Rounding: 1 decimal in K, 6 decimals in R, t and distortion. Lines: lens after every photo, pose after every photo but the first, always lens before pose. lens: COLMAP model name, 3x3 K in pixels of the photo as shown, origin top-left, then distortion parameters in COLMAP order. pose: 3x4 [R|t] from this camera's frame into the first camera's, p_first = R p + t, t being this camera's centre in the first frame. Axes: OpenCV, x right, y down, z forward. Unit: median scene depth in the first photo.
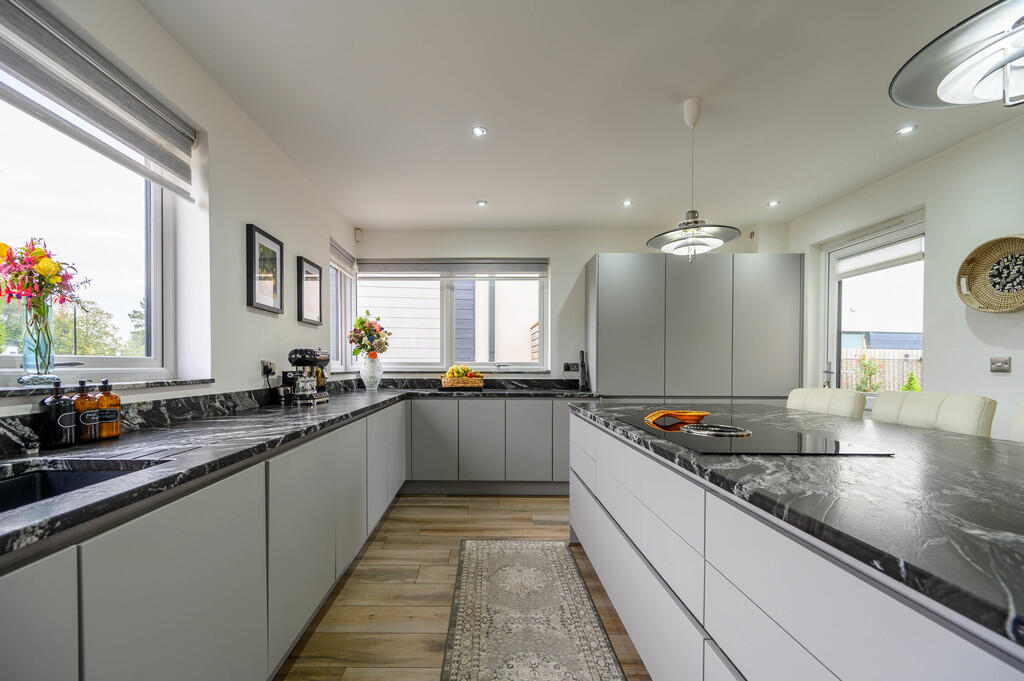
lens RADIAL K [[423.3, 0, 489.7], [0, 423.3, 368.3], [0, 0, 1]] dist [0.013576, 0.000043]
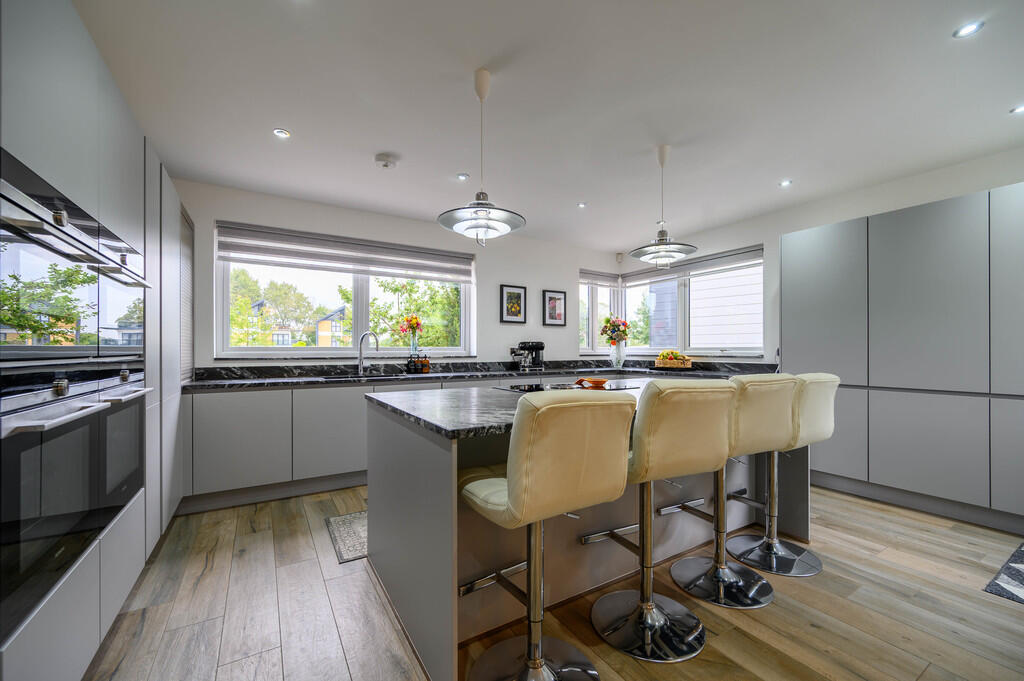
lens RADIAL K [[411.9, 0, 513.7], [0, 411.9, 347.3], [0, 0, 1]] dist [-0.000554, -0.000018]
pose [[0.515296, -0.007717, -0.856977, 1.124951], [-0.005148, 0.999914, -0.012100, 0.003368], [0.856997, 0.010647, 0.515212, -0.012011]]
